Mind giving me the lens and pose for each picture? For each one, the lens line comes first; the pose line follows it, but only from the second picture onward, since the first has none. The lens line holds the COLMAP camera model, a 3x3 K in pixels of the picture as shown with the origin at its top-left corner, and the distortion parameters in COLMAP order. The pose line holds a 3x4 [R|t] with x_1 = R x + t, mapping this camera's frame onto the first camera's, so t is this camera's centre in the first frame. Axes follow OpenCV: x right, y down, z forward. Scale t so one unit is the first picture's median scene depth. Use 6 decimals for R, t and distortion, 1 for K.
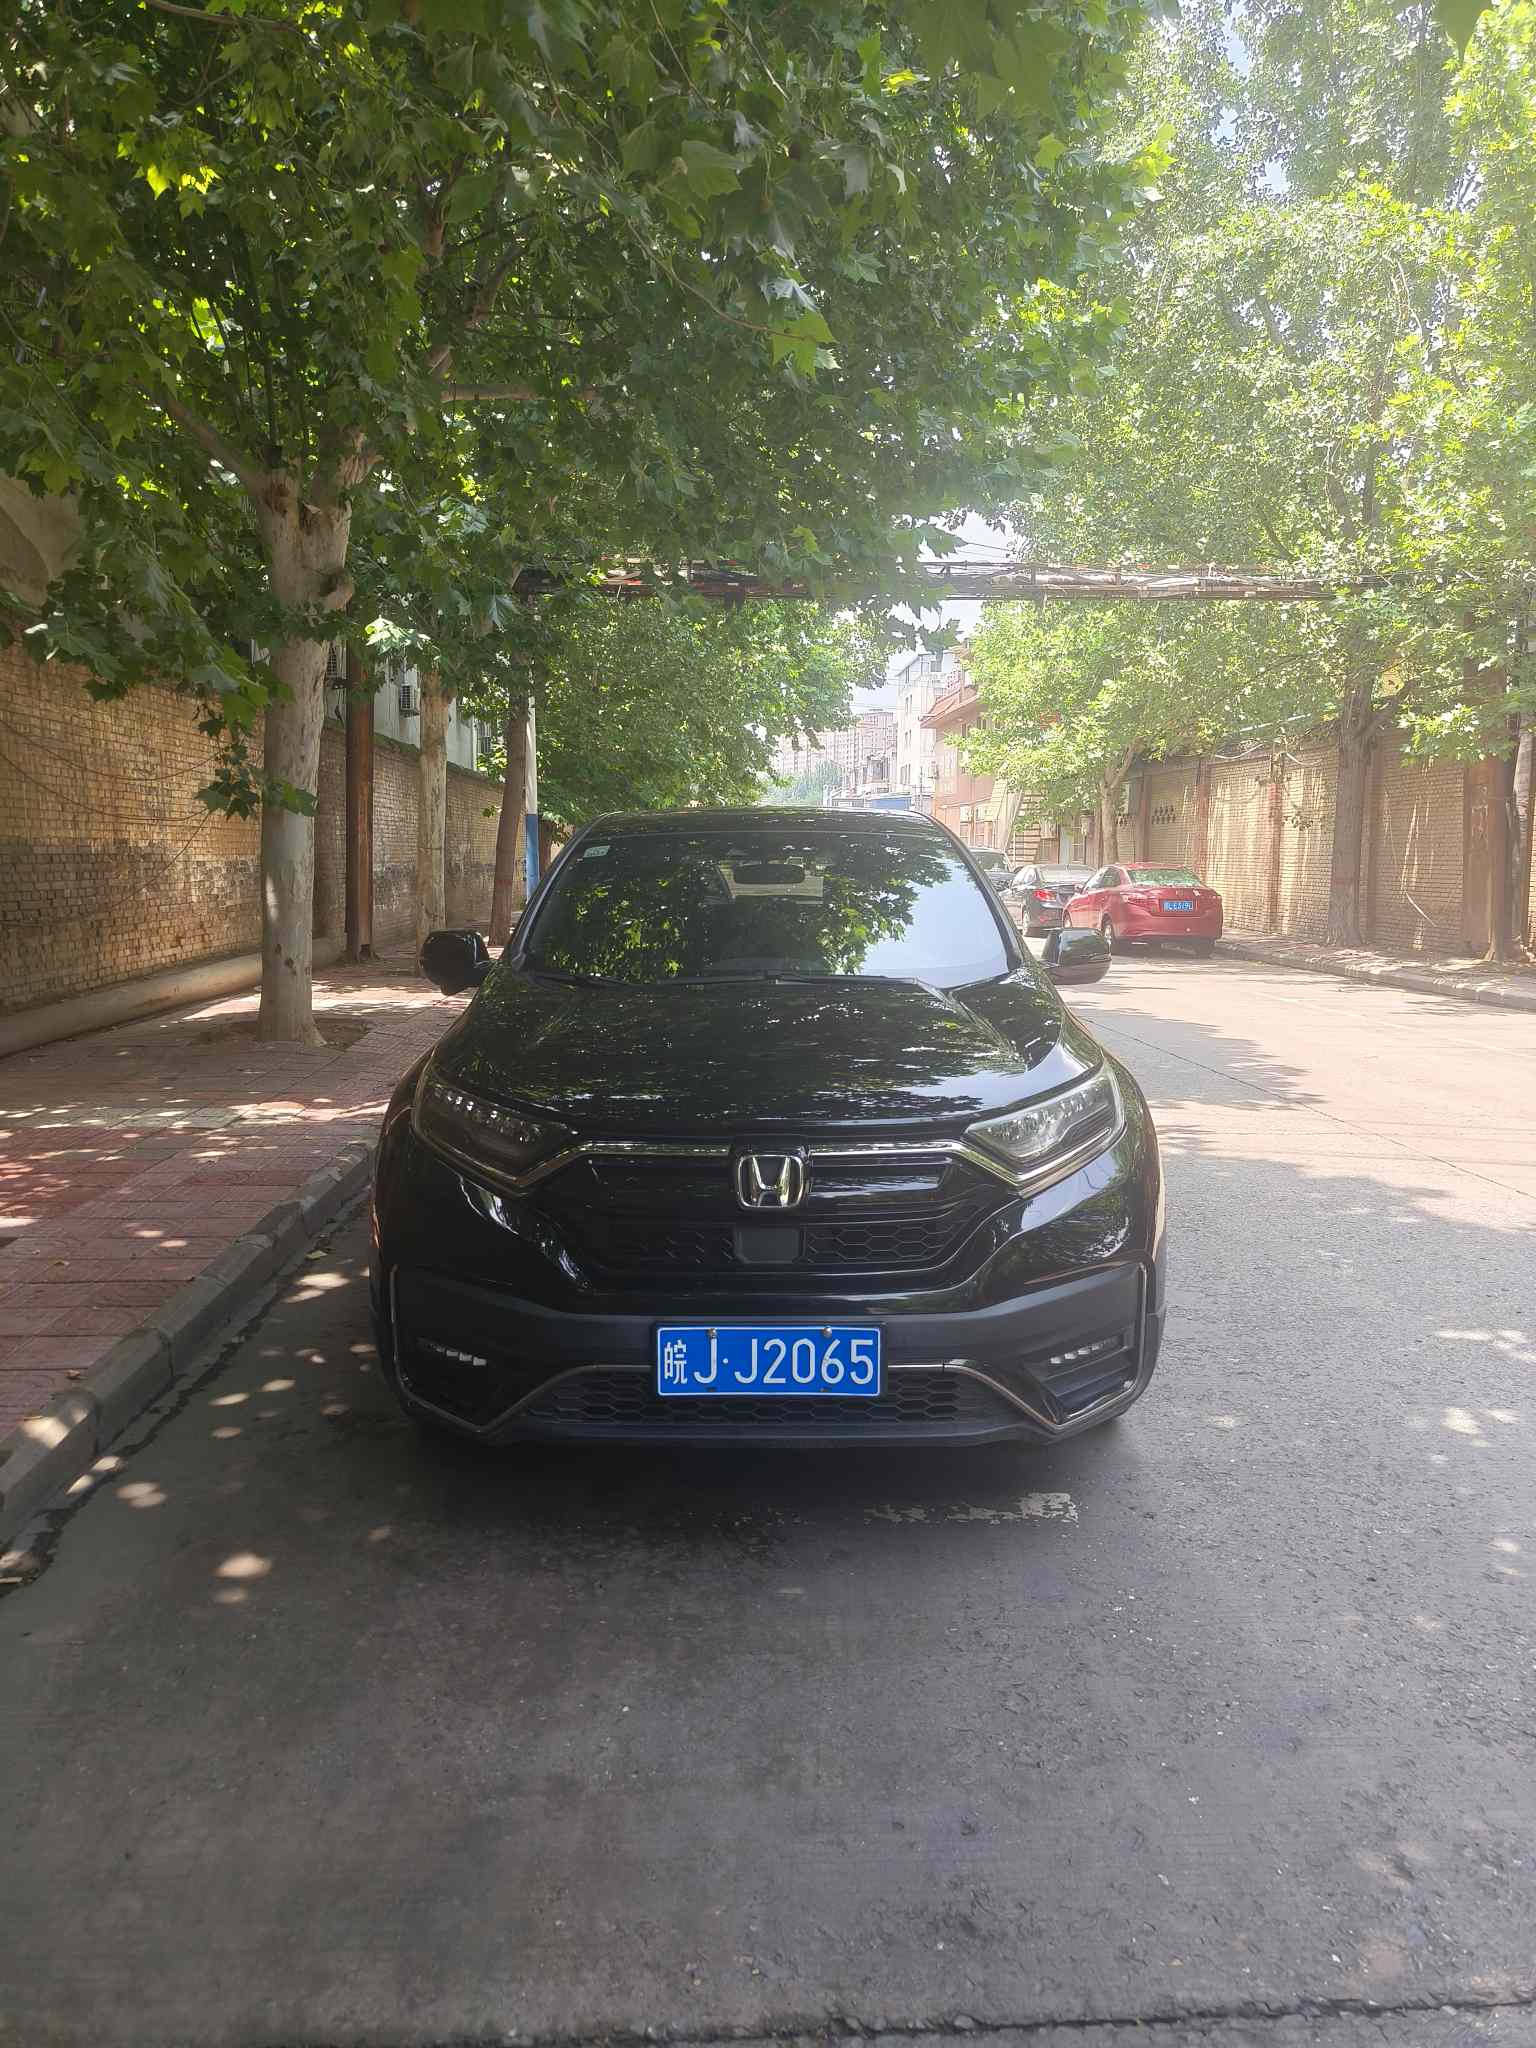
lens RADIAL K [[1427.1, 0, 766.5], [0, 1427.1, 1018.9], [0, 0, 1]] dist [0.001997, 0.000740]
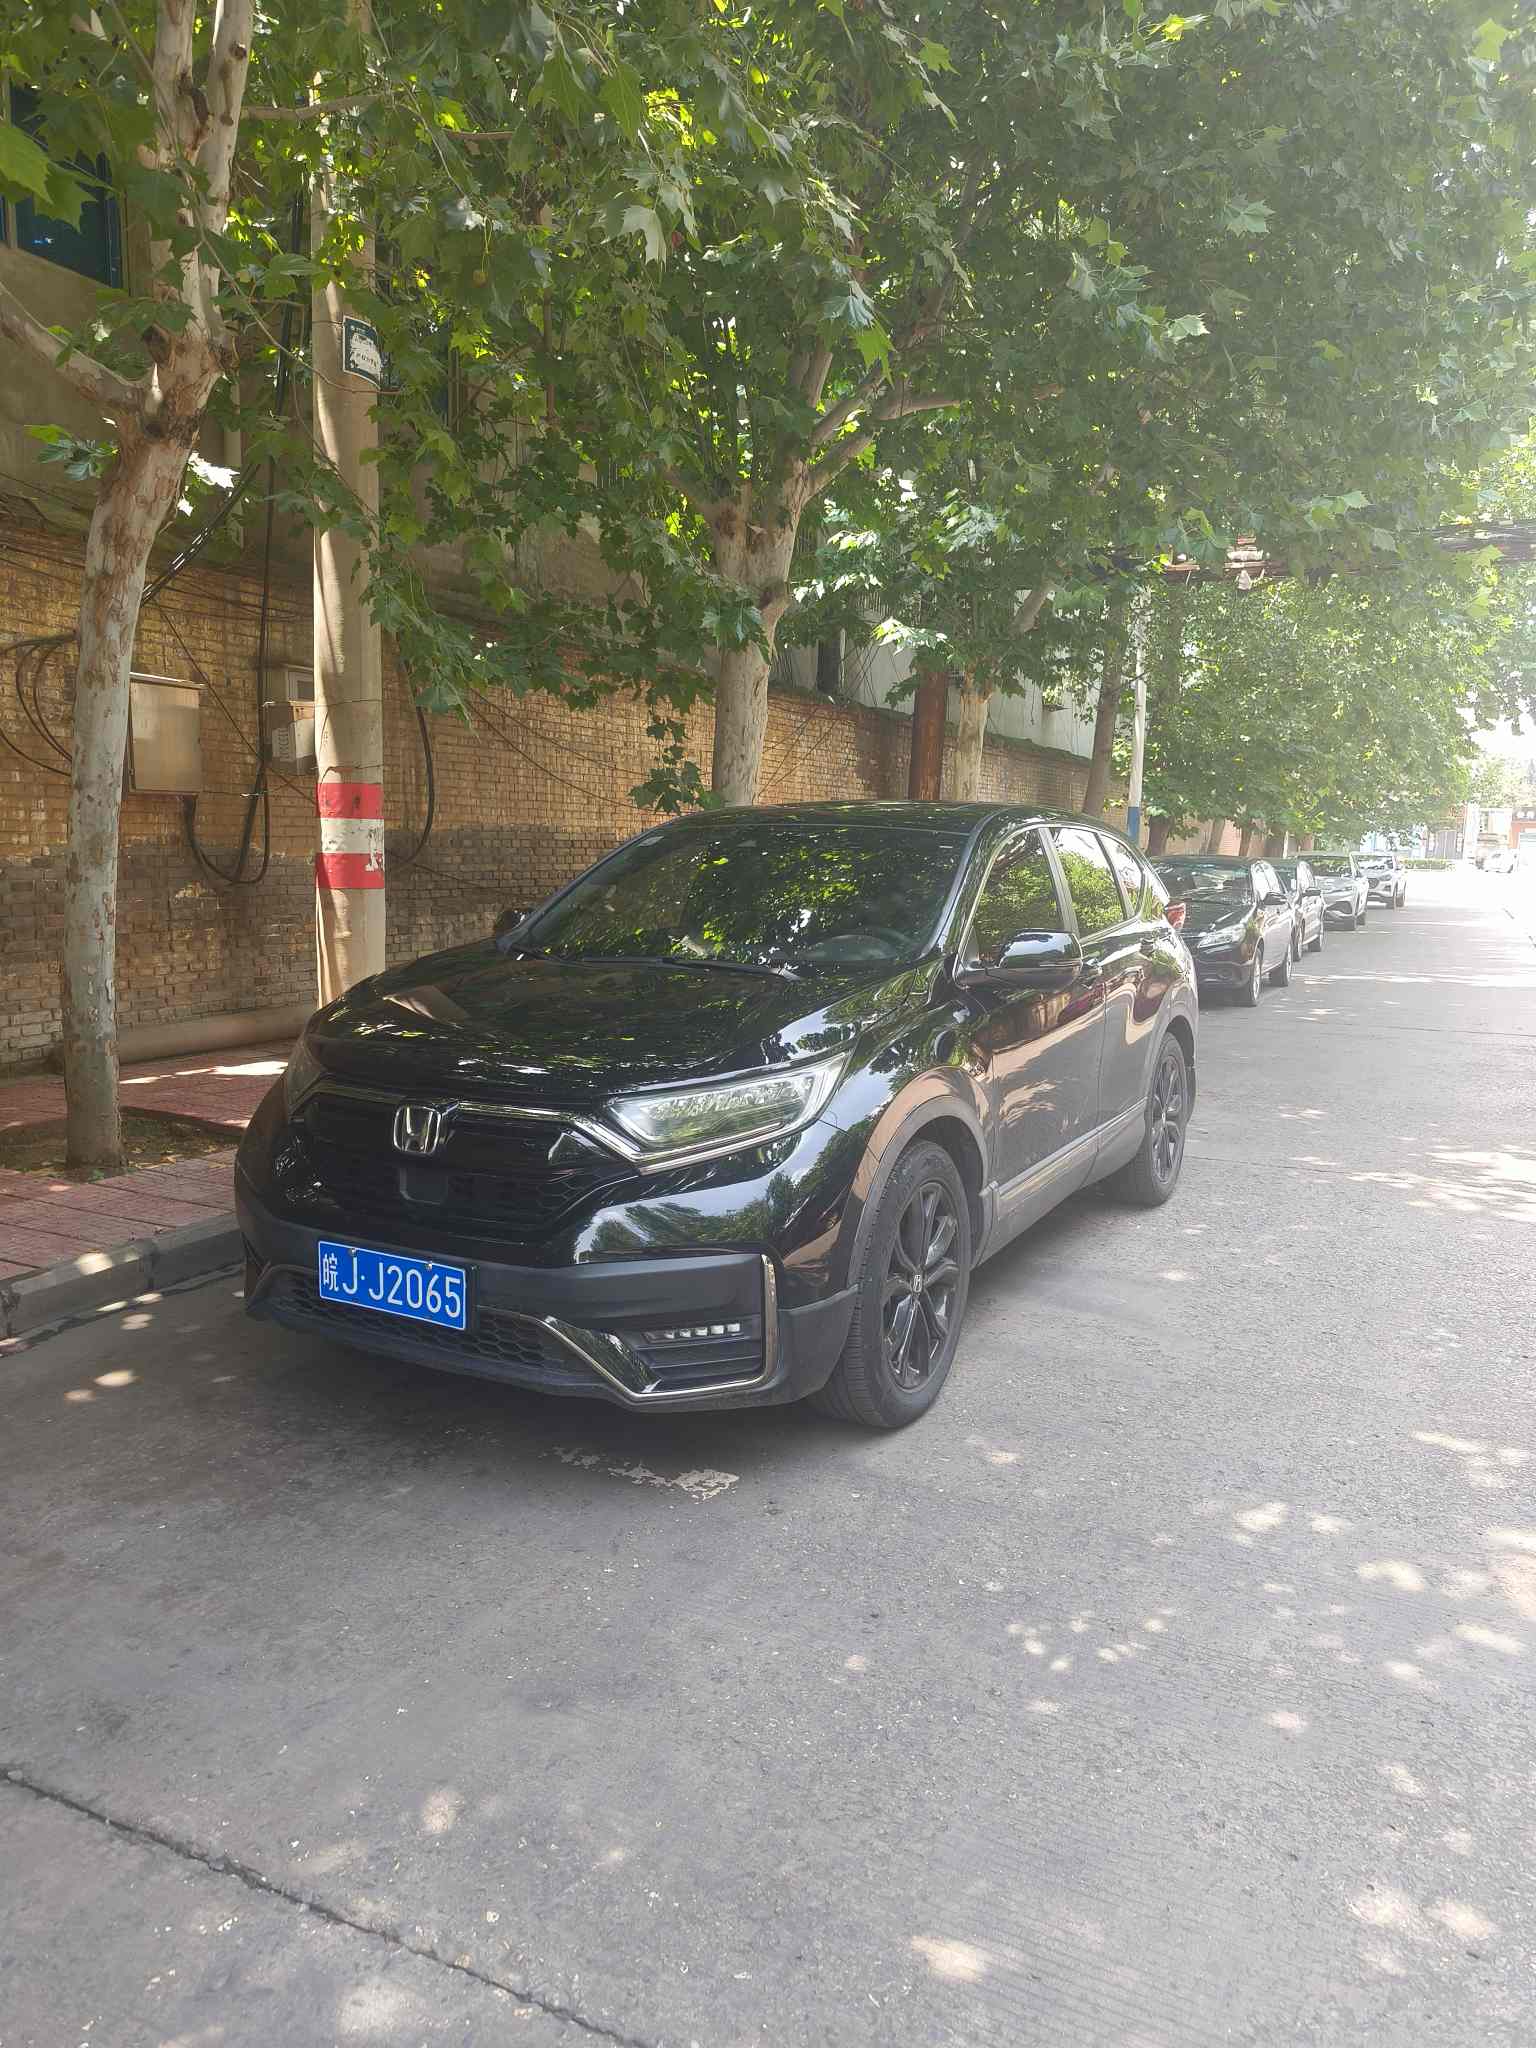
lens RADIAL K [[1425.2, 0, 768.0], [0, 1425.2, 1024.0], [0, 0, 1]] dist [-0.004423, -0.002491]
pose [[0.878353, 0.073978, -0.472253, 0.781058], [-0.069963, 0.997208, 0.026086, -0.019526], [0.472865, 0.010128, 0.881077, 0.129130]]
